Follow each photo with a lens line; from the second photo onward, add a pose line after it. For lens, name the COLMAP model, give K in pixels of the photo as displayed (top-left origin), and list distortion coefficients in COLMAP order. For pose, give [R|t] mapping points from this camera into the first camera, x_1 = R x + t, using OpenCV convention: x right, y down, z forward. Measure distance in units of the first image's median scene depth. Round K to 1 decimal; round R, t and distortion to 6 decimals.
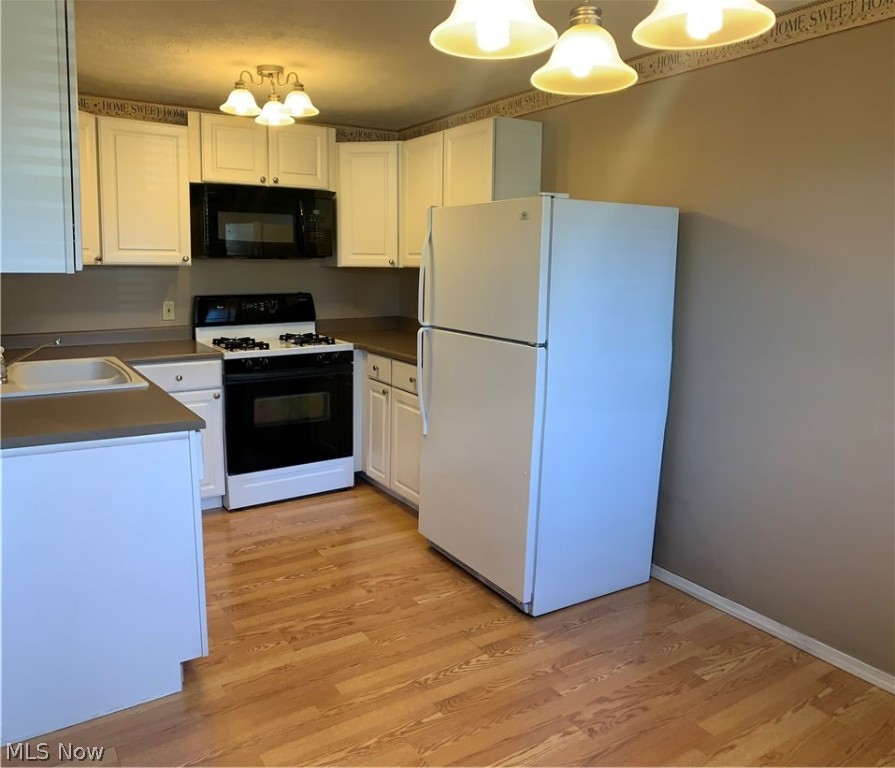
lens RADIAL K [[718.8, 0, 446.4], [0, 718.8, 385.0], [0, 0, 1]] dist [0.016884, -0.018017]
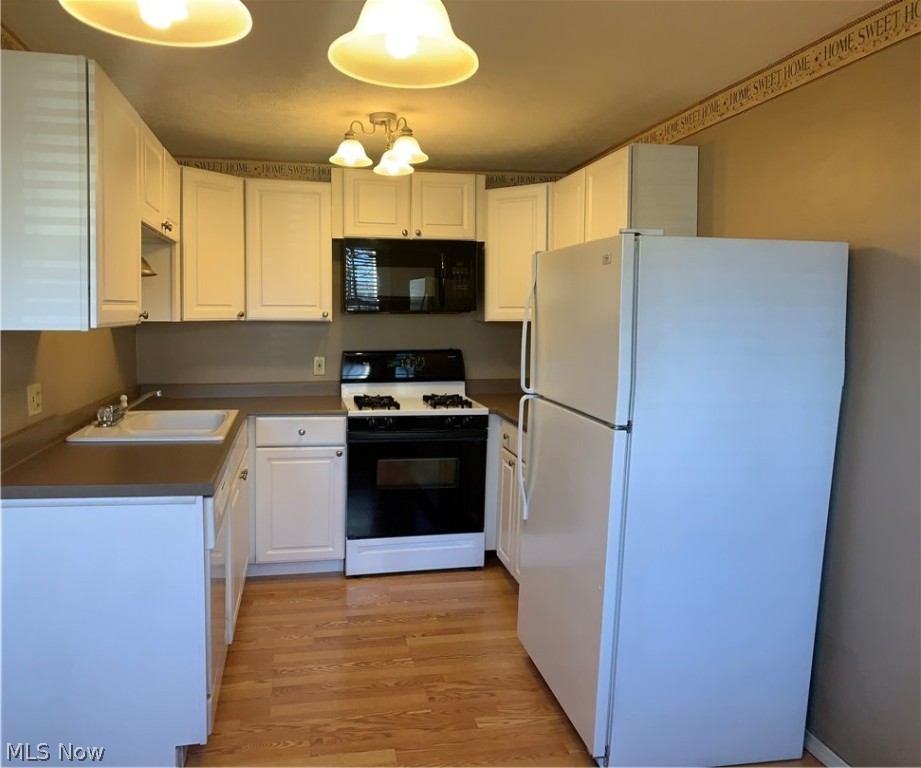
lens RADIAL K [[737.0, 0, 451.1], [0, 737.0, 389.0], [0, 0, 1]] dist [0.030022, -0.037693]
pose [[0.924458, 0.035546, -0.379624, 0.196887], [-0.062763, 0.996250, -0.059555, -0.024060], [0.376084, 0.078882, 0.923222, 0.141960]]
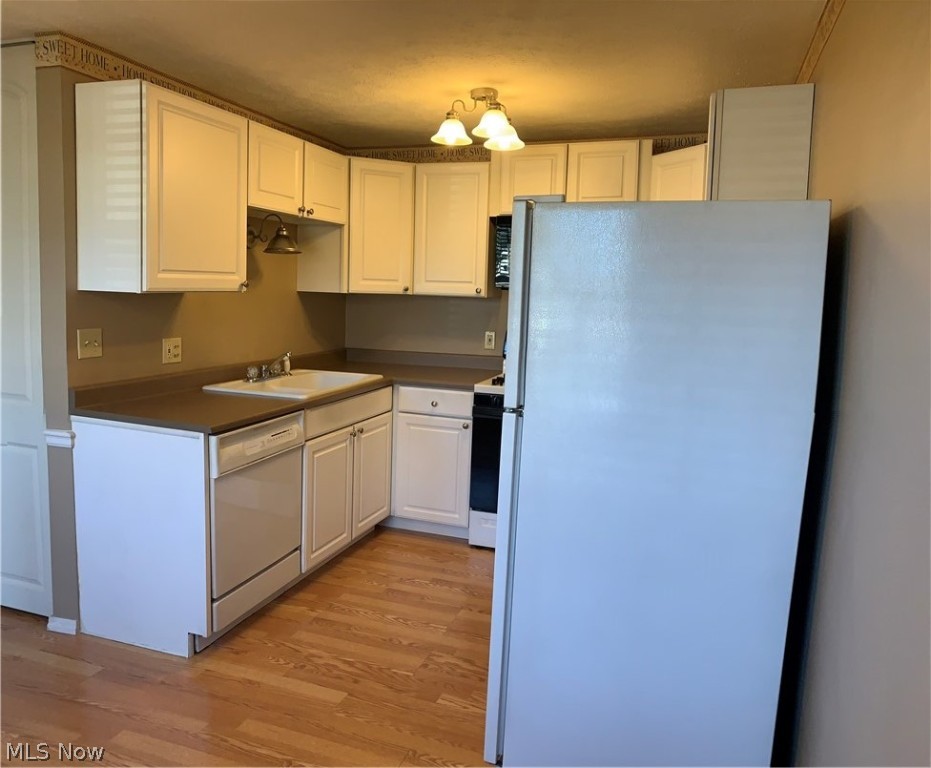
lens RADIAL K [[745.0, 0, 450.3], [0, 745.0, 385.6], [0, 0, 1]] dist [0.030022, -0.037693]
pose [[0.579493, 0.113516, -0.807033, 0.507706], [-0.162573, 0.986451, 0.022016, -0.061504], [0.798597, 0.118444, 0.590096, 0.377858]]
